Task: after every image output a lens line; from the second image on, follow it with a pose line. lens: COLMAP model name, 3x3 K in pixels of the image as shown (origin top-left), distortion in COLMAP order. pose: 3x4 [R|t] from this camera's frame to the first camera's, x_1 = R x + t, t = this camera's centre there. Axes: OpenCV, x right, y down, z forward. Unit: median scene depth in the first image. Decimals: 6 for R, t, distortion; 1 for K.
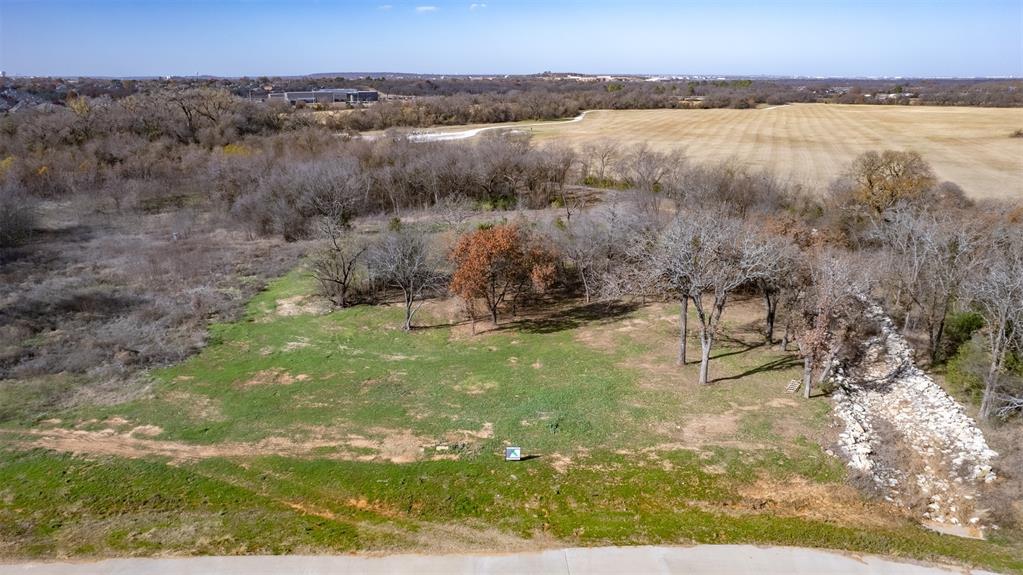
lens RADIAL K [[654.2, 0, 518.9], [0, 654.2, 289.6], [0, 0, 1]] dist [-0.072528, 0.065213]
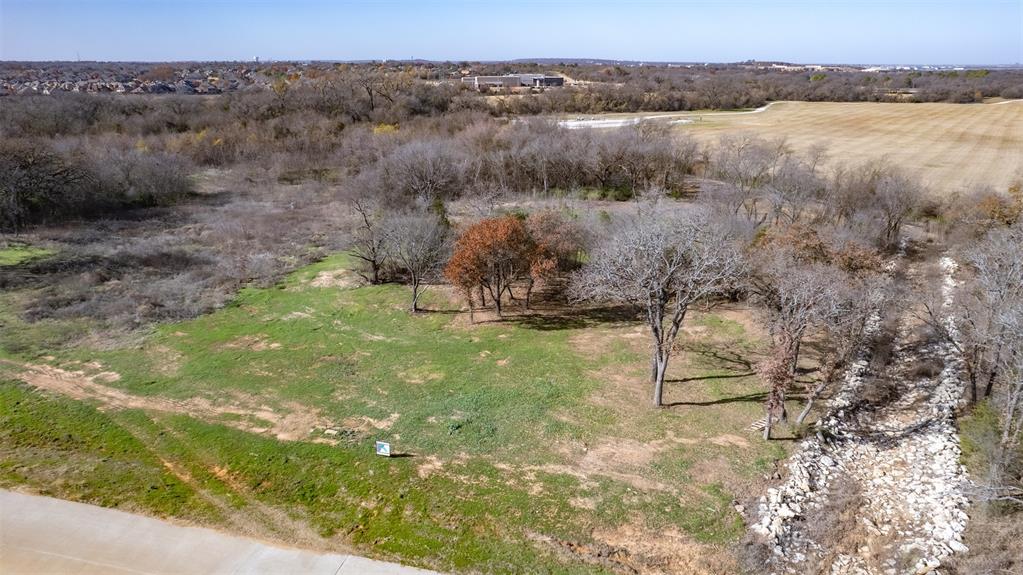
lens RADIAL K [[654.2, 0, 525.6], [0, 654.2, 283.6], [0, 0, 1]] dist [-0.072528, 0.065213]
pose [[0.961957, 0.092273, -0.257145, 0.249385], [-0.089633, 0.995732, 0.021995, -0.019340], [0.258077, 0.001891, 0.966123, 0.071823]]
